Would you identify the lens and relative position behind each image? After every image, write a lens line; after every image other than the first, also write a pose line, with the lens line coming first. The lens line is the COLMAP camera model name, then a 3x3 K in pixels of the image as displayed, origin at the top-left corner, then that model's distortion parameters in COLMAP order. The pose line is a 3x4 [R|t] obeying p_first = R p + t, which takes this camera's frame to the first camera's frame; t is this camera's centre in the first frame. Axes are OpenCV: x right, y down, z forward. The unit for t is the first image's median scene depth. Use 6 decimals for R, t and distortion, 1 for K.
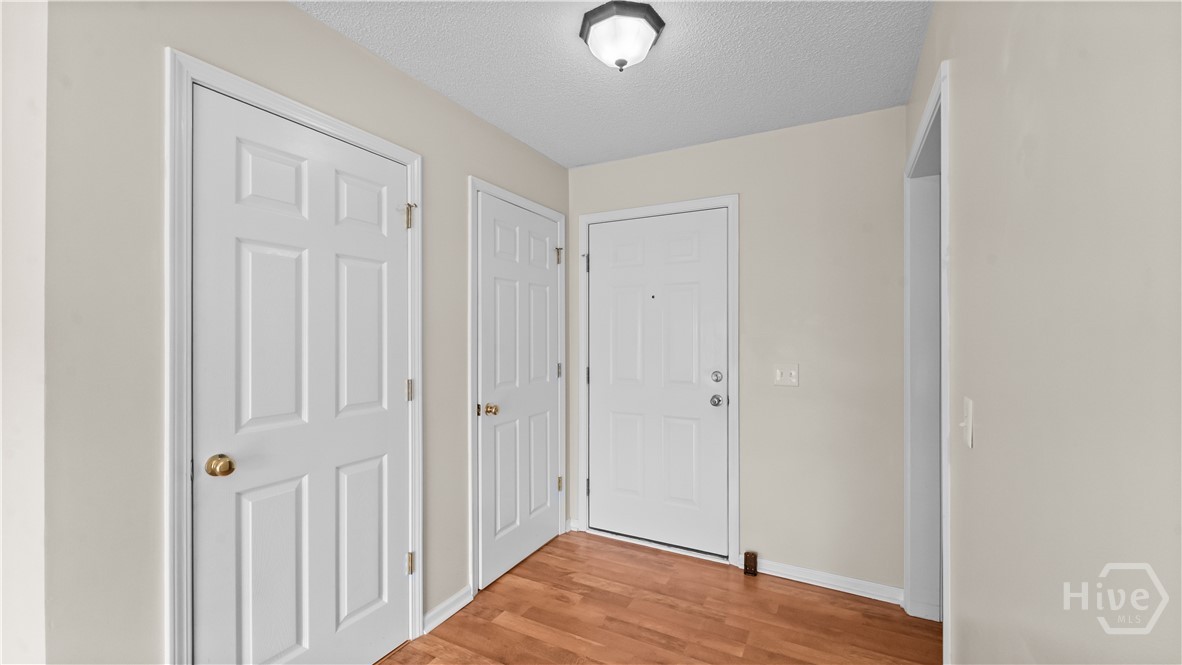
lens RADIAL K [[481.9, 0, 589.1], [0, 481.9, 335.8], [0, 0, 1]] dist [-0.000993, -0.001577]
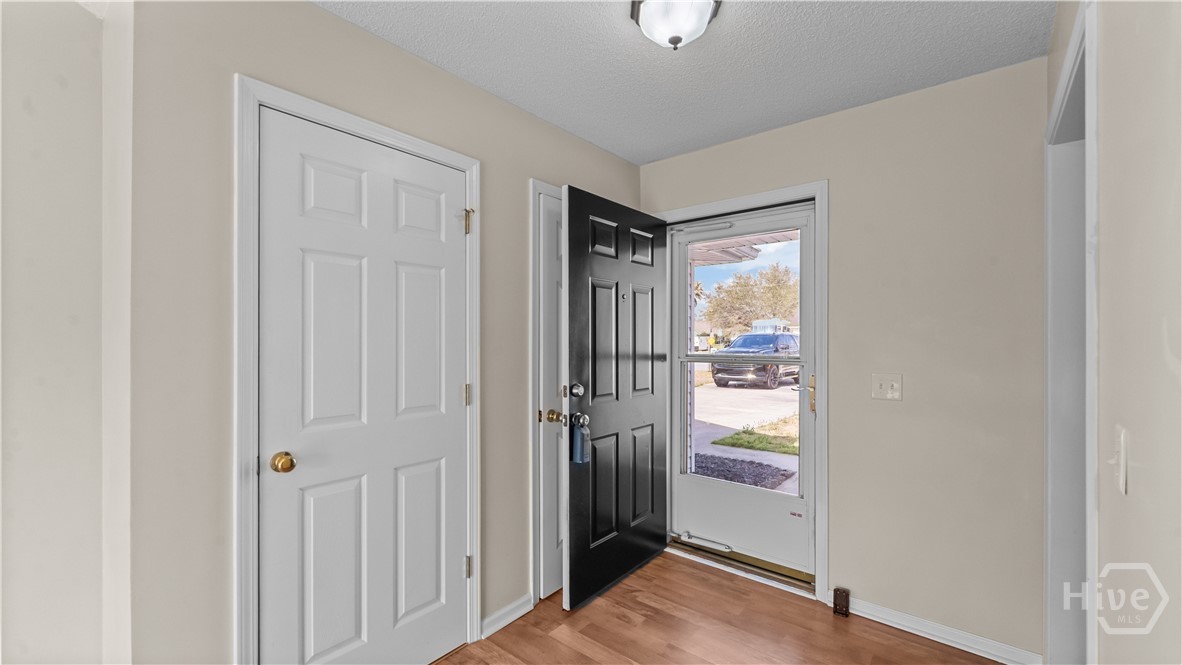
lens RADIAL K [[481.9, 0, 592.1], [0, 481.9, 341.2], [0, 0, 1]] dist [-0.000993, -0.001577]
pose [[0.979335, 0.001668, -0.202239, 0.085040], [-0.001435, 0.999998, 0.001300, -0.000777], [0.202241, -0.000983, 0.979335, 0.067715]]
